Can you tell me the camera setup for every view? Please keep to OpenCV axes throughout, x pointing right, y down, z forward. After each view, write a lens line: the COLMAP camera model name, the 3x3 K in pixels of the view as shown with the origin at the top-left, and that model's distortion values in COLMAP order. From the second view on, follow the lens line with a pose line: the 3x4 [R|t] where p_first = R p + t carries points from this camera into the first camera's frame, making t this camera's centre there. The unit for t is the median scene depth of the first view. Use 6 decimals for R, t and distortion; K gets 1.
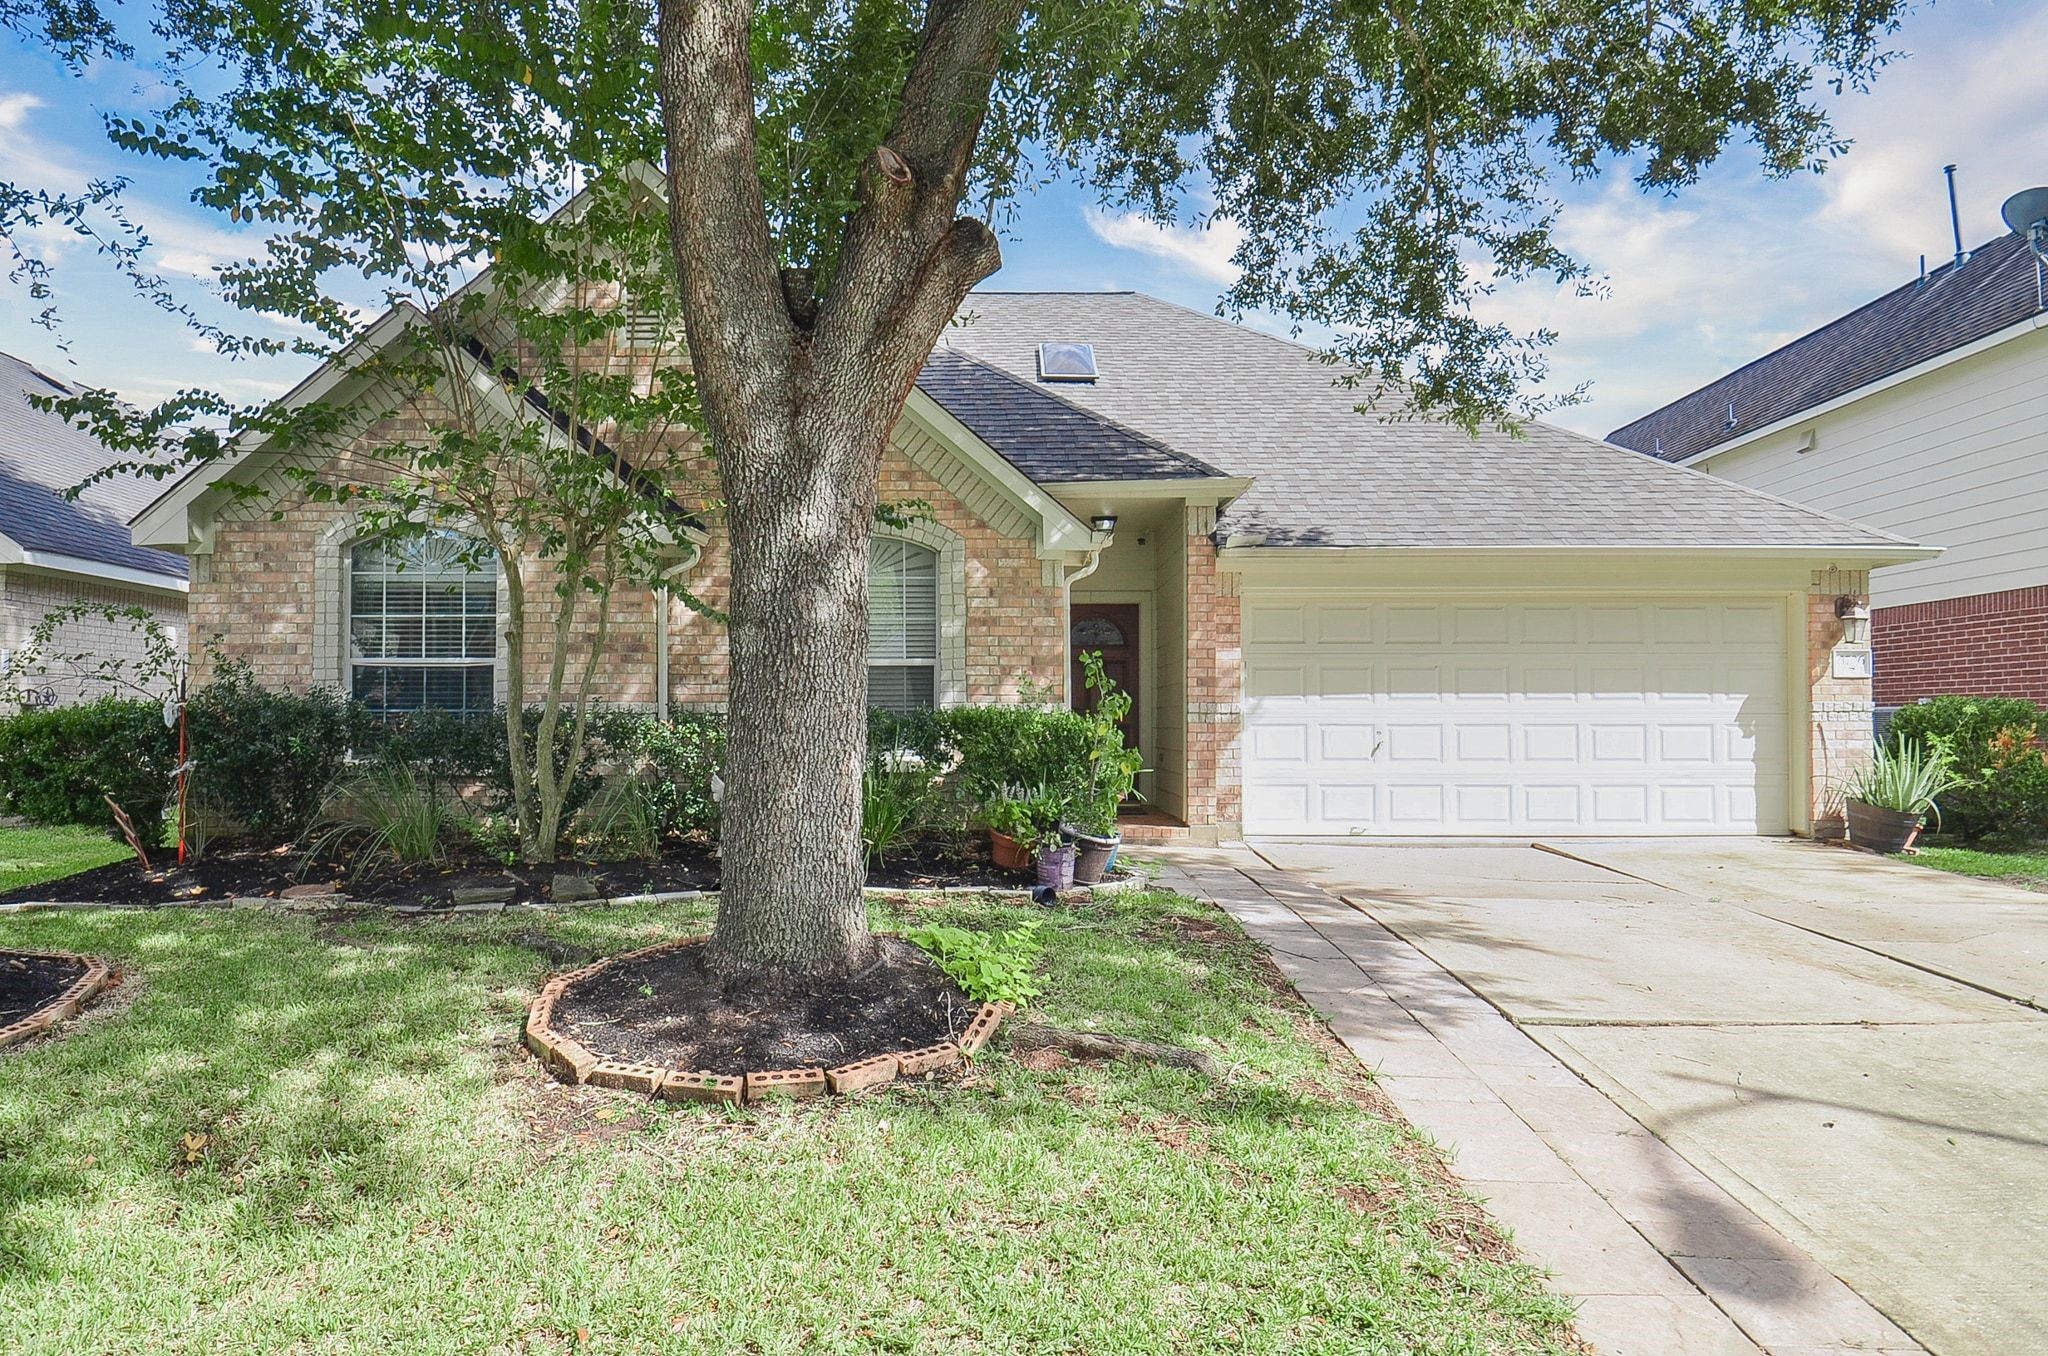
lens RADIAL K [[1461.1, 0, 1027.1], [0, 1461.1, 710.7], [0, 0, 1]] dist [0.027234, -0.062667]
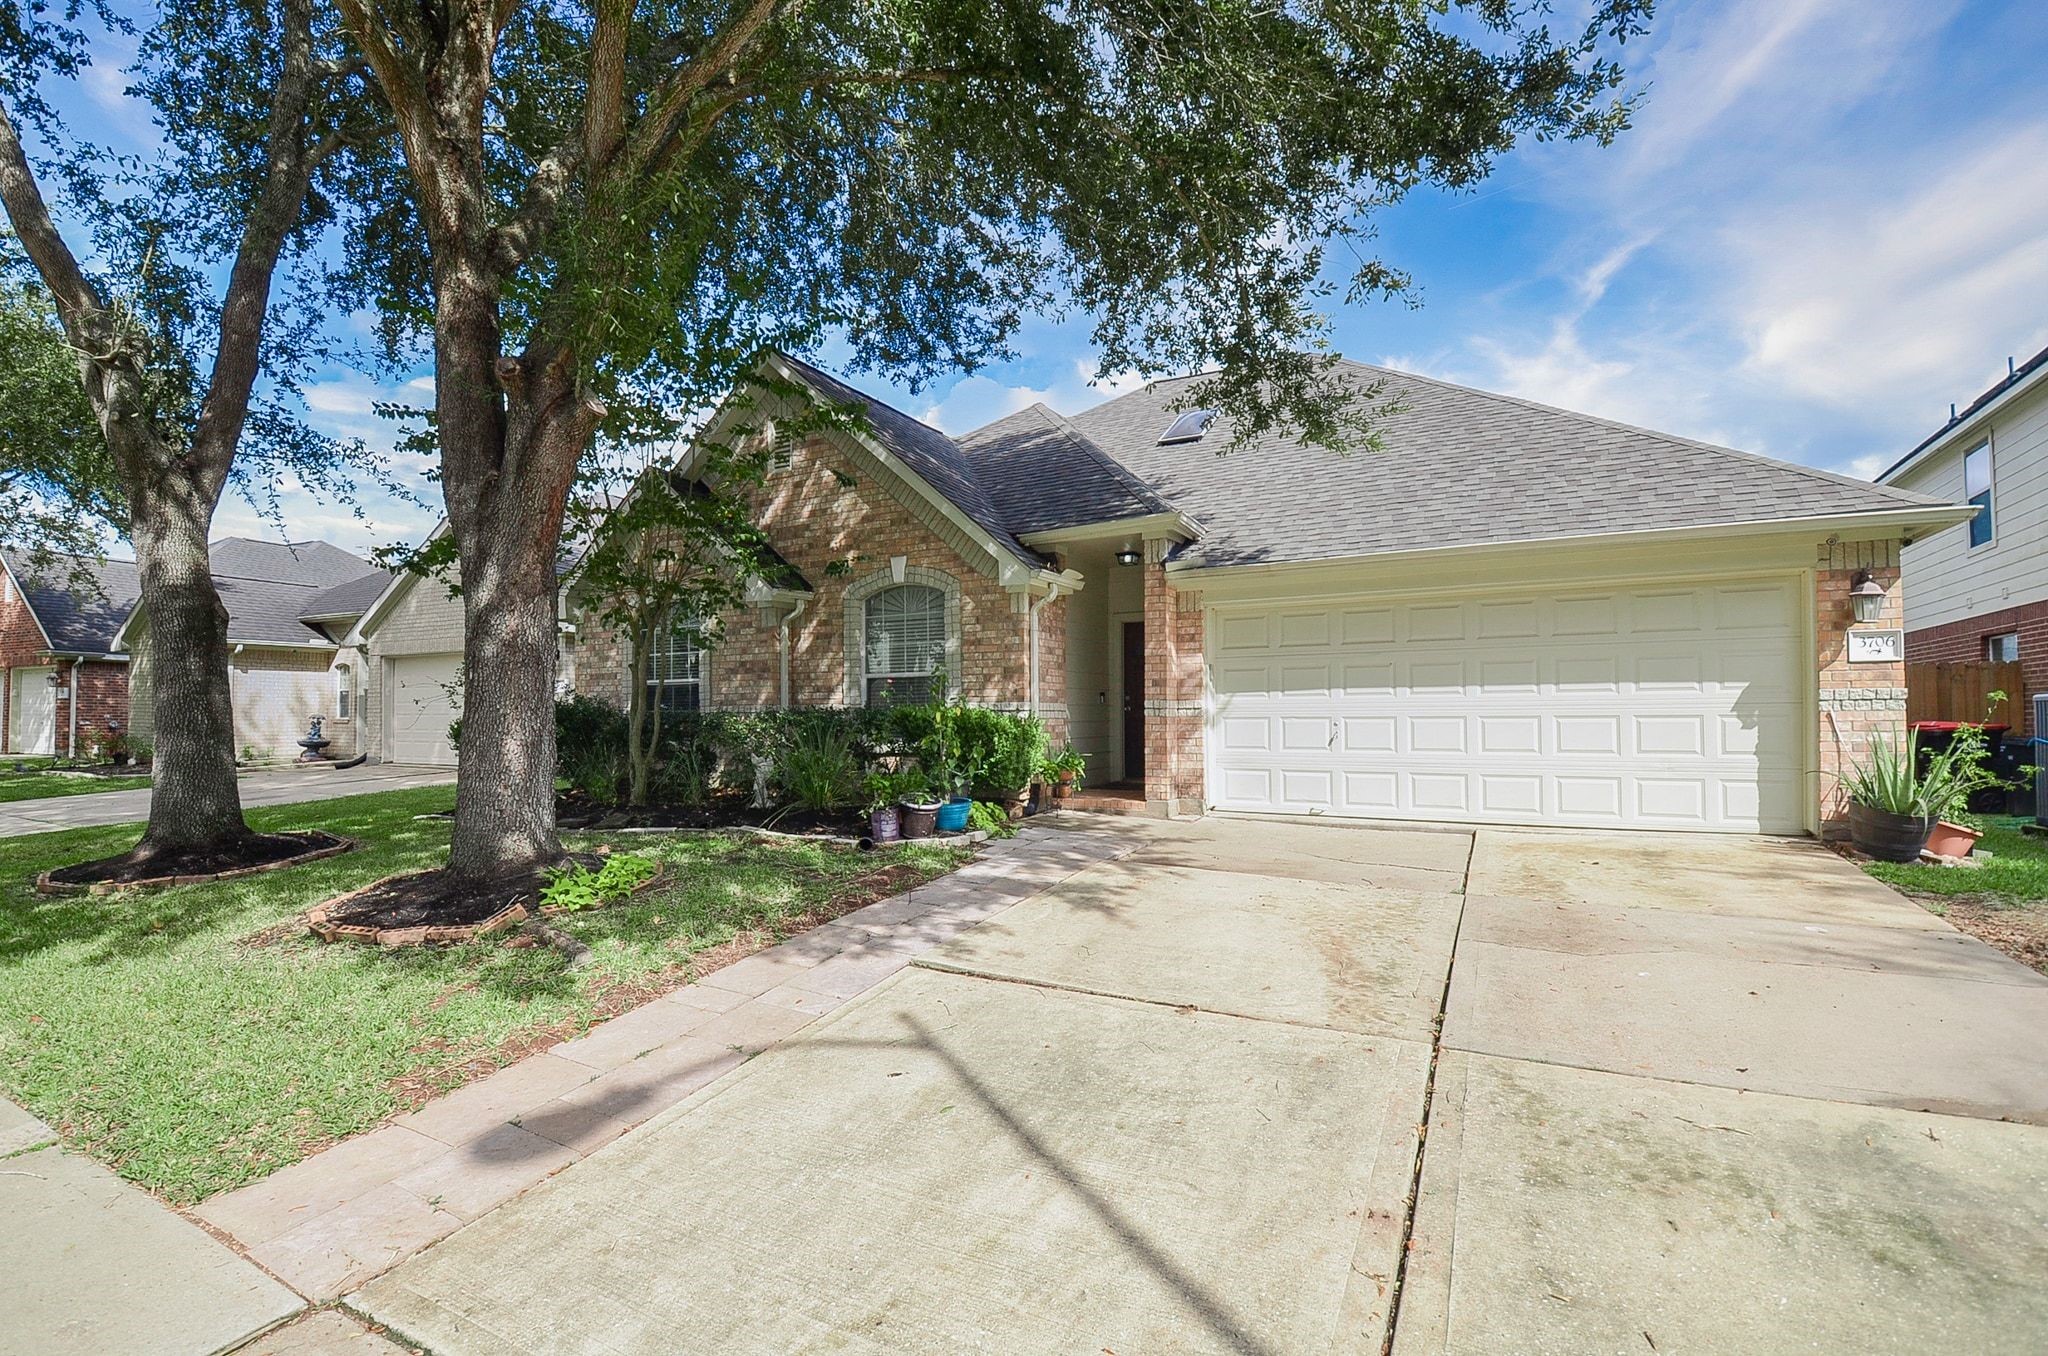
lens RADIAL K [[1105.7, 0, 1022.4], [0, 1105.7, 711.1], [0, 0, 1]] dist [-0.000166, -0.031389]
pose [[0.825169, -0.007780, -0.564833, 0.547774], [0.009636, 0.999954, 0.000304, 0.002433], [0.564804, -0.005693, 0.825205, 0.175323]]
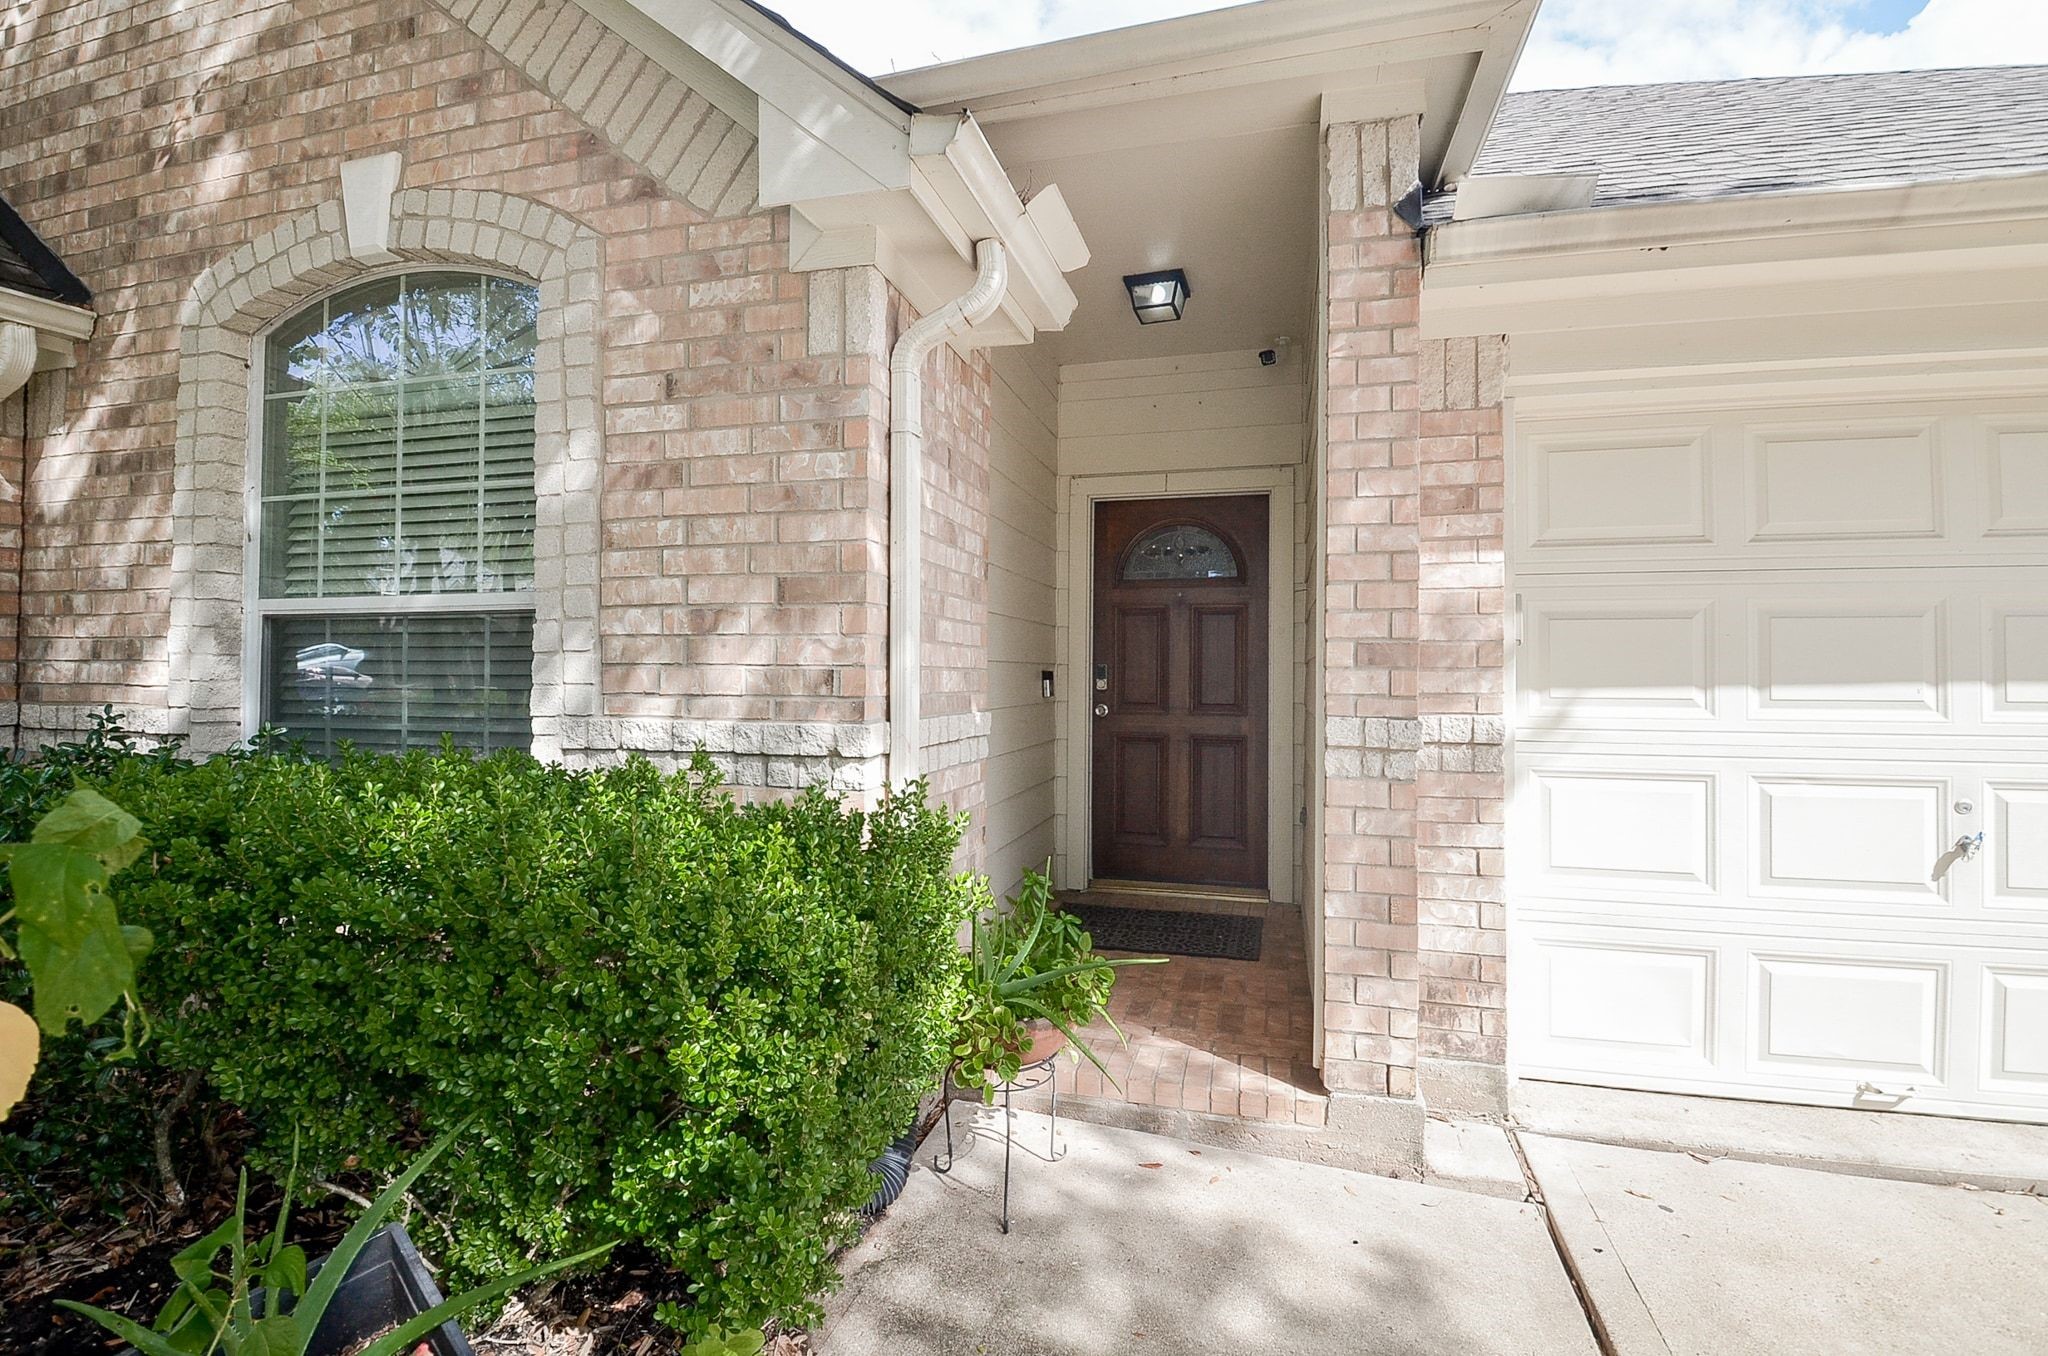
lens RADIAL K [[911.6, 0, 1012.3], [0, 911.6, 659.2], [0, 0, 1]] dist [0.010605, -0.020409]
pose [[0.941315, 0.002068, -0.337522, 0.112950], [-0.004644, 0.999966, -0.006825, -0.016645], [0.337496, 0.007992, 0.941293, 0.782162]]
